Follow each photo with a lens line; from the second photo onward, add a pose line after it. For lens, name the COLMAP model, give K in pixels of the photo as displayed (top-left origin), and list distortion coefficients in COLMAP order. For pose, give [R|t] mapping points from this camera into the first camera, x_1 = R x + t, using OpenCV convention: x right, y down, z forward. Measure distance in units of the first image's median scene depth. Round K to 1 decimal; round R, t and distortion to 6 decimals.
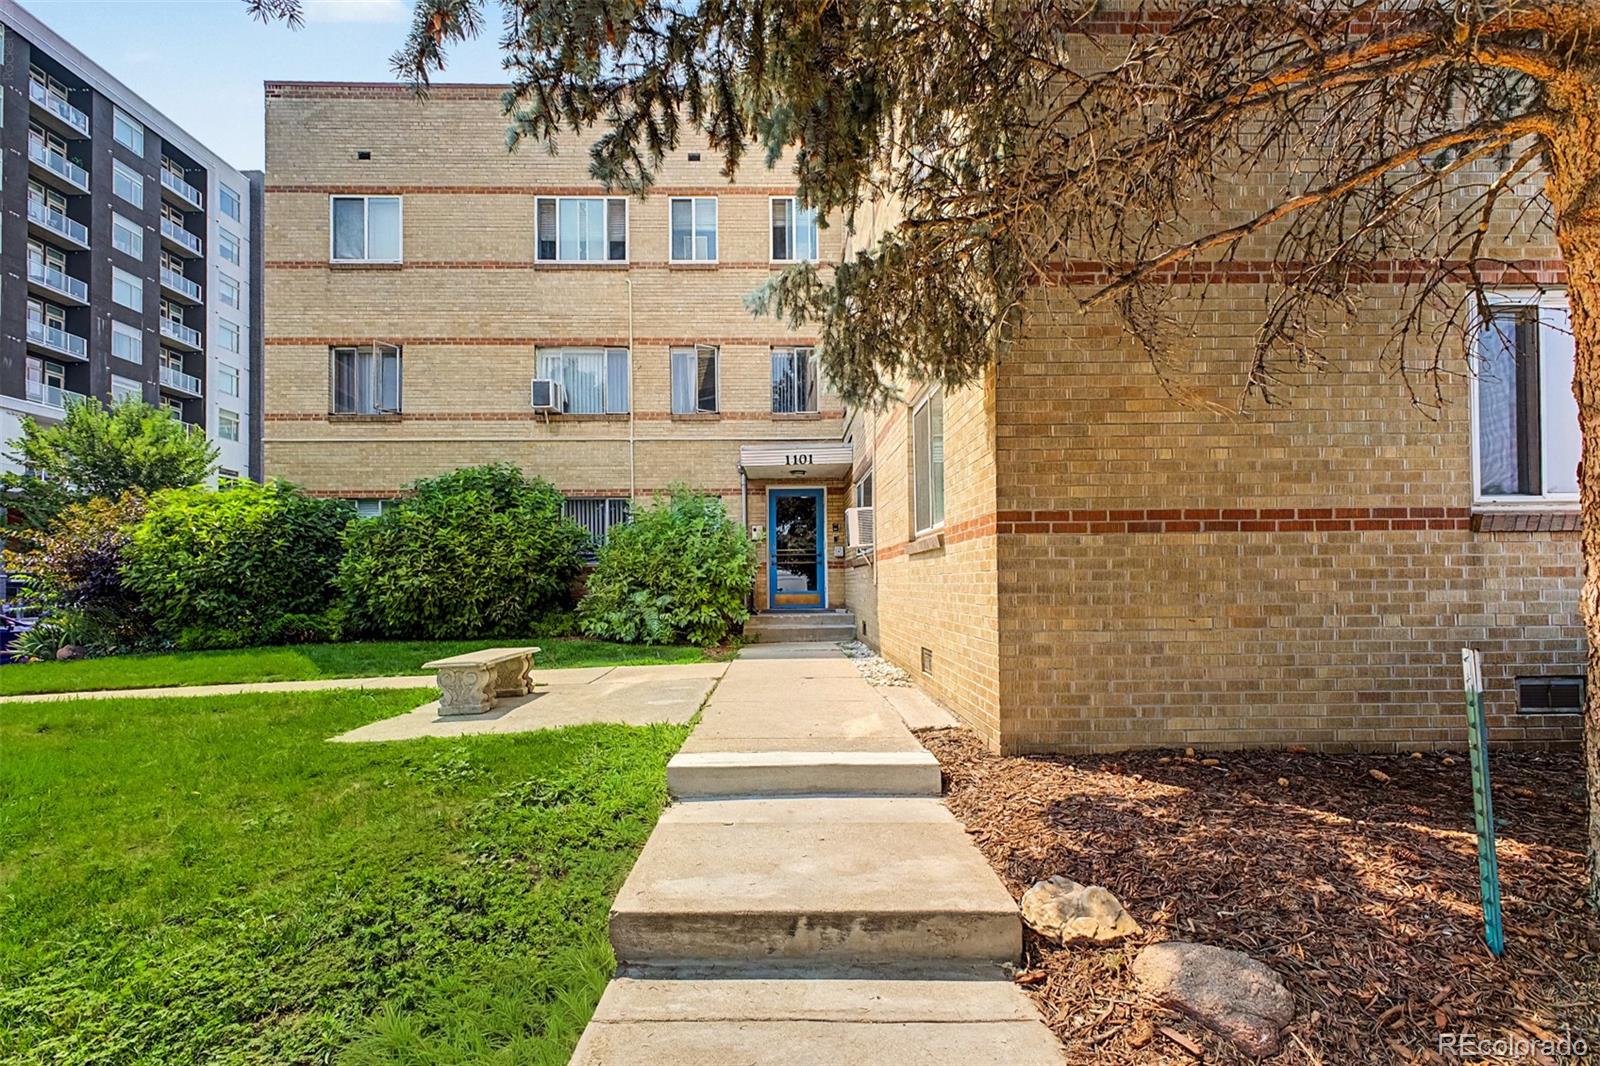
lens RADIAL K [[646.2, 0, 795.1], [0, 646.2, 571.7], [0, 0, 1]] dist [0.000379, -0.000415]
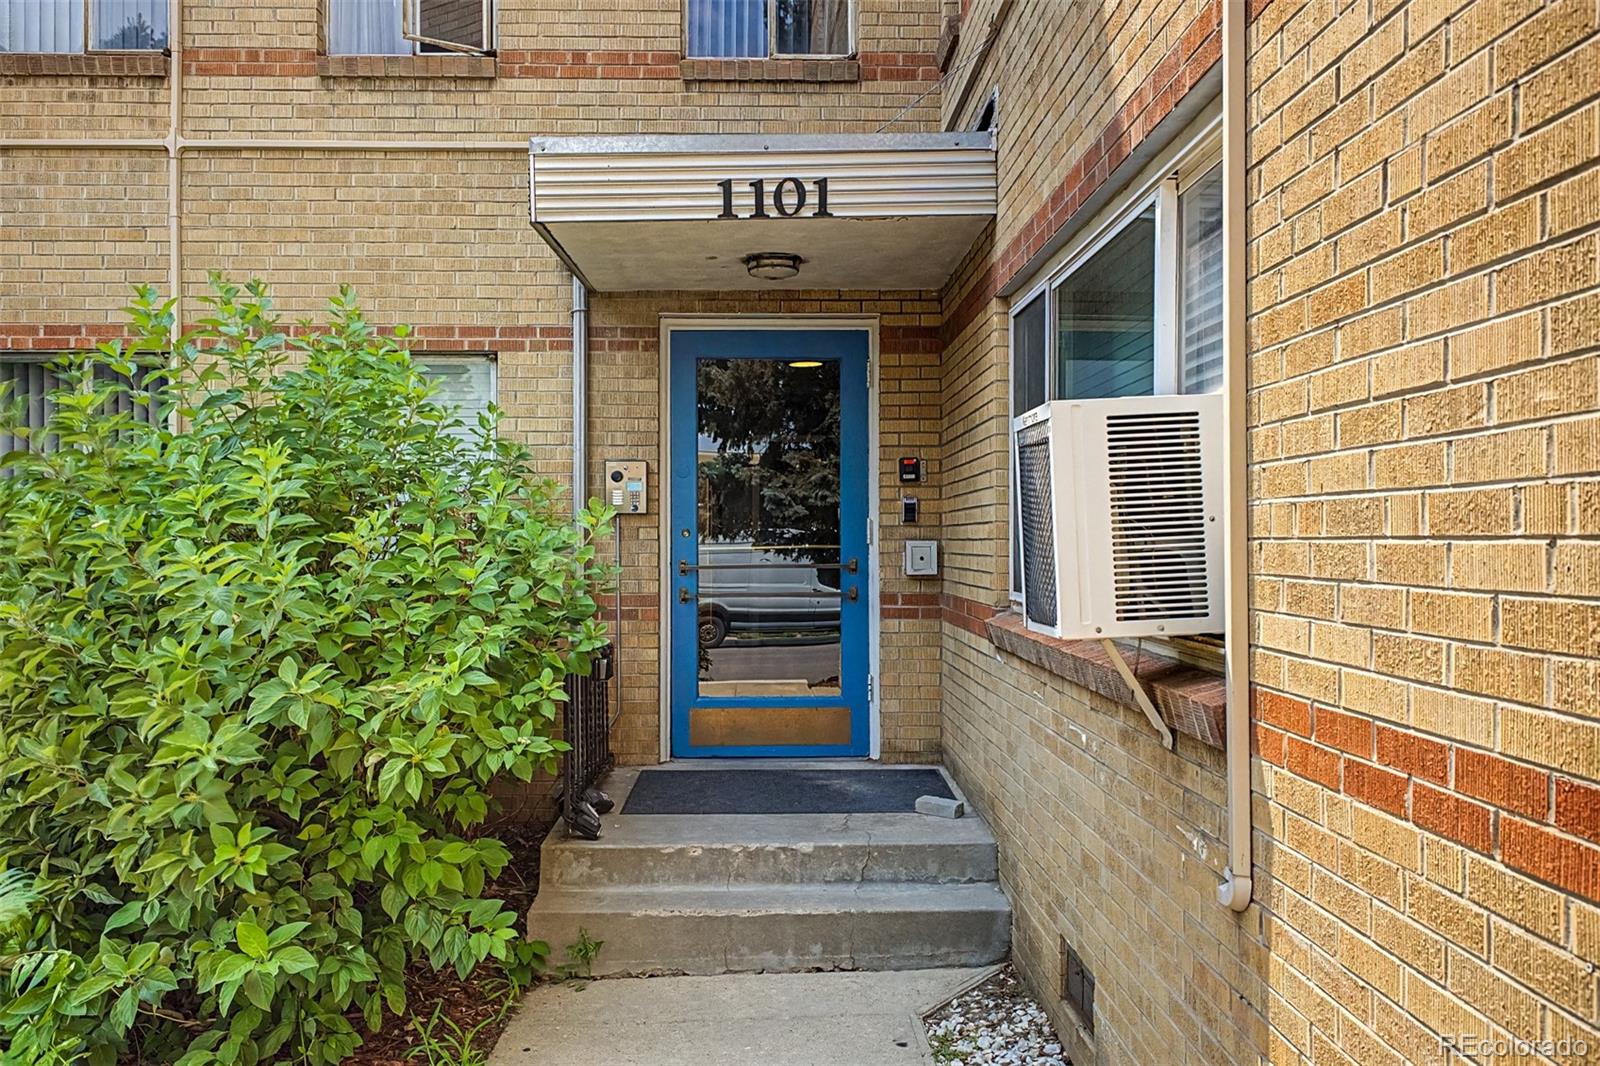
lens RADIAL K [[1289.1, 0, 798.8], [0, 1289.1, 535.7], [0, 0, 1]] dist [-0.006254, -0.002208]
pose [[0.999969, 0.006911, 0.003860, 0.012990], [-0.006952, 0.999919, 0.010689, -0.046018], [-0.003786, -0.010715, 0.999935, 0.450983]]
